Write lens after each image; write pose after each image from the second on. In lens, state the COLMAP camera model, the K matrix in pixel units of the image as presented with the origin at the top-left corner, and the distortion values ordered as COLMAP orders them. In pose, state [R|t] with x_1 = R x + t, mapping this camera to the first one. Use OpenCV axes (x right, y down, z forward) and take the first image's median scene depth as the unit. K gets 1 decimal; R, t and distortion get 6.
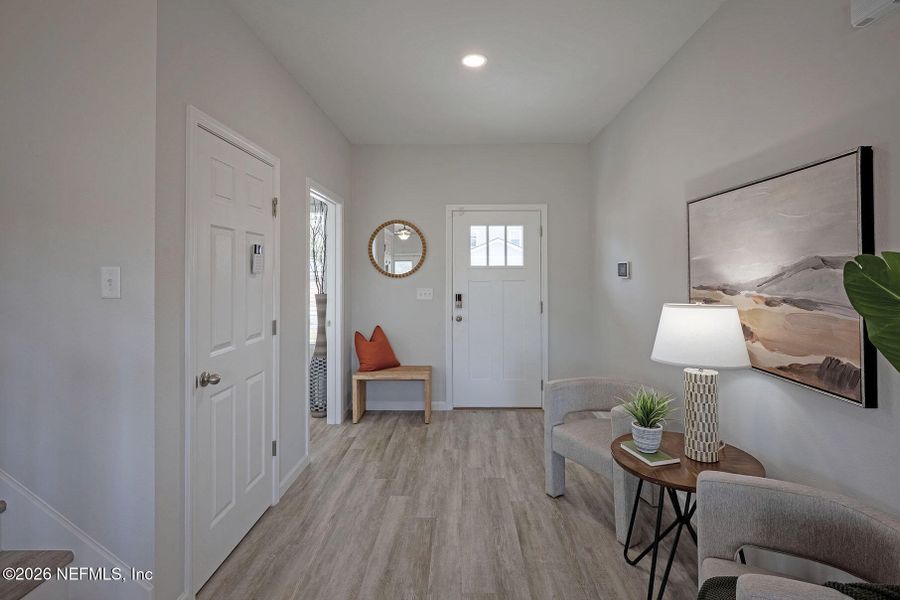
lens RADIAL K [[435.1, 0, 460.6], [0, 435.1, 268.9], [0, 0, 1]] dist [-0.000402, 0.002044]
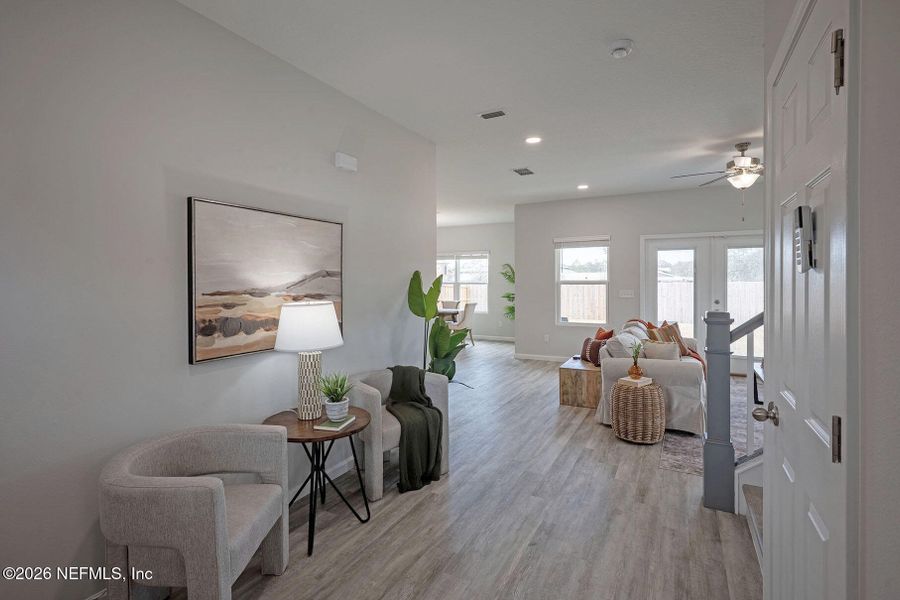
lens RADIAL K [[435.1, 0, 455.2], [0, 435.1, 279.8], [0, 0, 1]] dist [-0.000402, 0.002044]
pose [[-0.890577, 0.003123, 0.454821, -0.393093], [-0.001827, 0.999944, -0.010444, 0.022397], [-0.454828, -0.010132, -0.890522, 1.733492]]
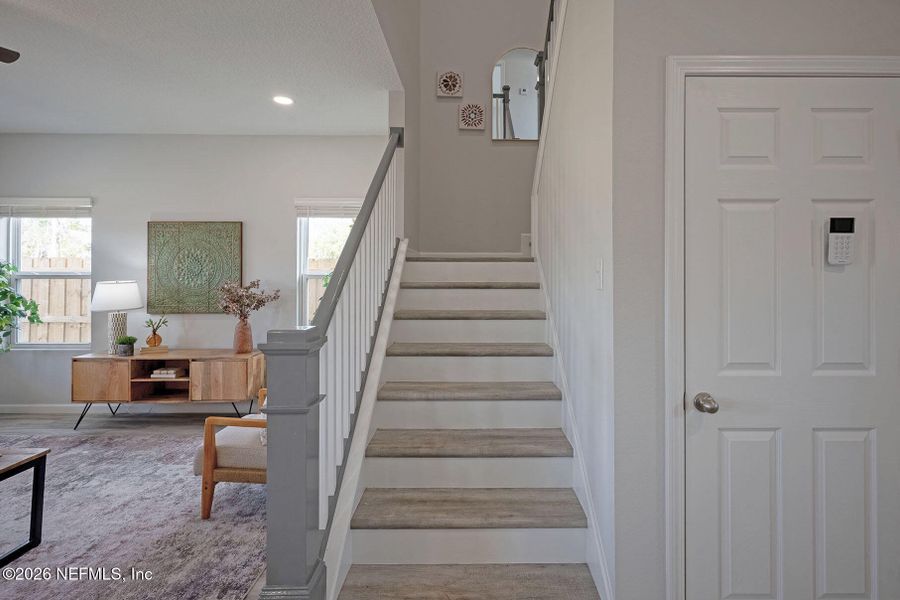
lens RADIAL K [[435.1, 0, 471.9], [0, 435.1, 273.2], [0, 0, 1]] dist [-0.000402, 0.002044]
pose [[0.024690, -0.007967, -0.999663, 0.150977], [0.006090, 0.999951, -0.007819, 0.026983], [0.999677, -0.005895, 0.024738, 0.514280]]
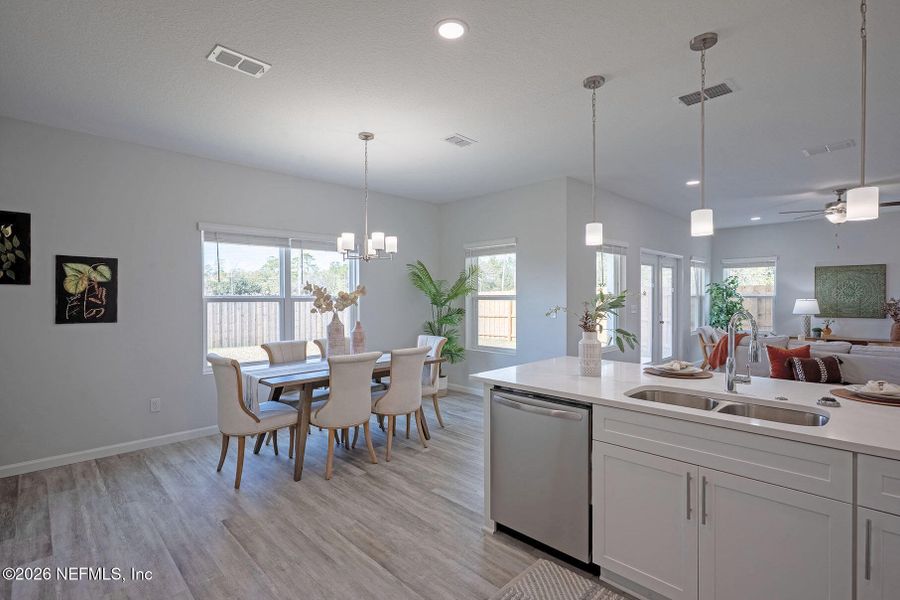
lens RADIAL K [[435.1, 0, 452.5], [0, 435.1, 298.4], [0, 0, 1]] dist [-0.000402, 0.002044]
pose [[-0.704315, 0.005577, -0.709866, 2.885870], [0.007386, 0.999973, 0.000528, 0.007034], [0.709849, -0.004871, -0.704337, -0.506296]]
